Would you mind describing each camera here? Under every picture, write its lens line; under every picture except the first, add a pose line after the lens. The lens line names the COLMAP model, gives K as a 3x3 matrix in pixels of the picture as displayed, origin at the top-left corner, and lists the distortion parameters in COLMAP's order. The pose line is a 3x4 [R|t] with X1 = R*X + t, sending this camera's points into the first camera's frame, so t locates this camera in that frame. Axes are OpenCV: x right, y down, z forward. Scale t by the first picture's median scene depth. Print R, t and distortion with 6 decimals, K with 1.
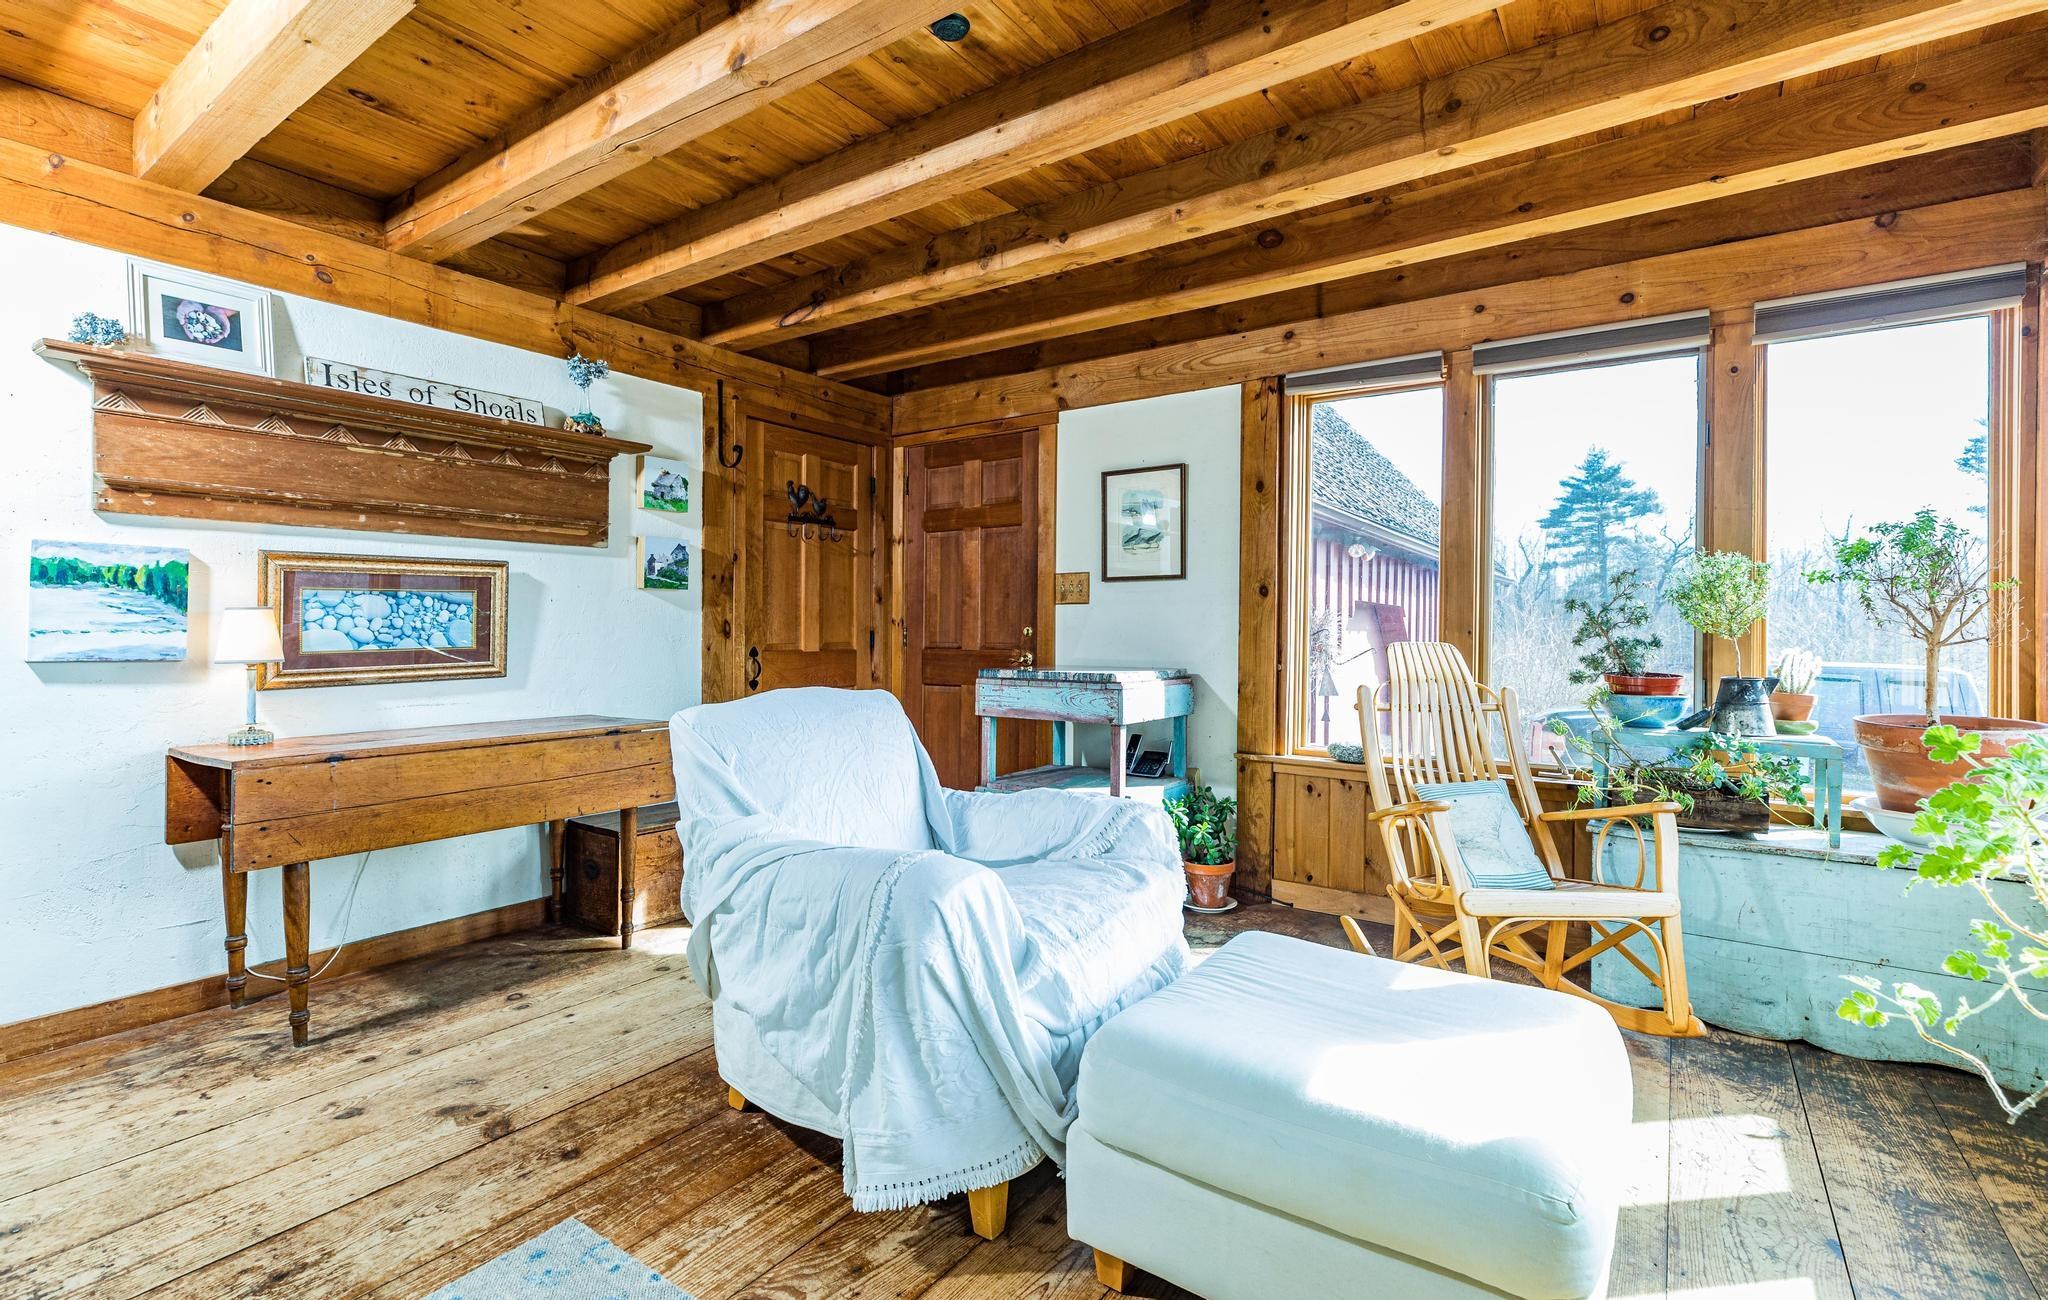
lens RADIAL K [[928.1, 0, 1019.9], [0, 928.1, 634.9], [0, 0, 1]] dist [0.004911, 0.000462]
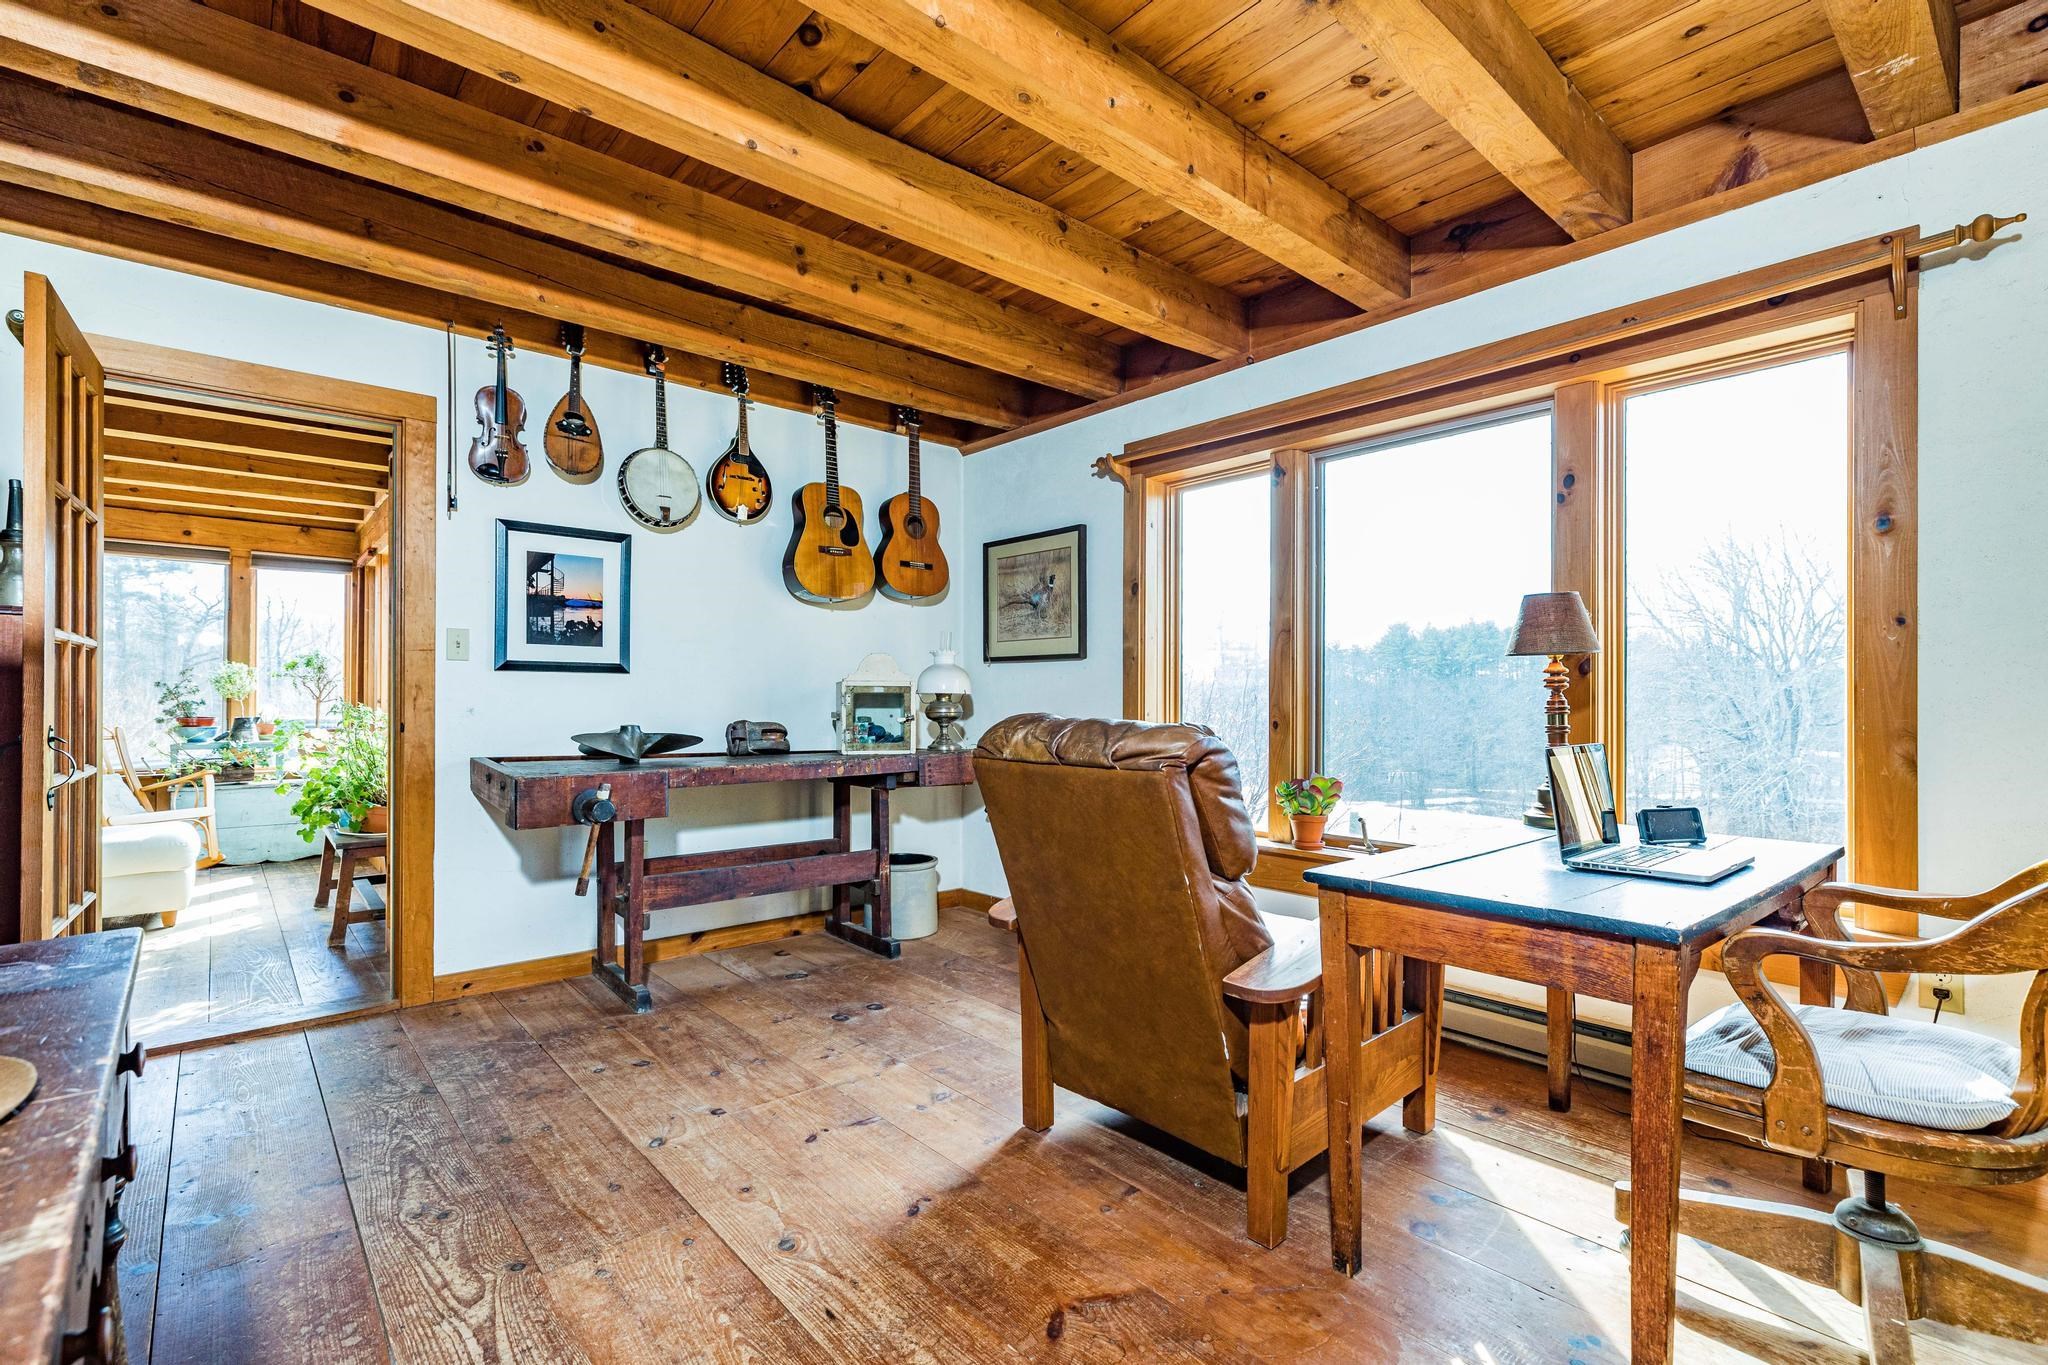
lens RADIAL K [[931.8, 0, 1020.7], [0, 931.8, 686.3], [0, 0, 1]] dist [0.001104, 0.000342]
pose [[0.236926, 0.006358, 0.971507, -0.977020], [0.005788, 0.999952, -0.007955, -0.001109], [-0.971511, 0.007508, 0.236878, -1.365562]]
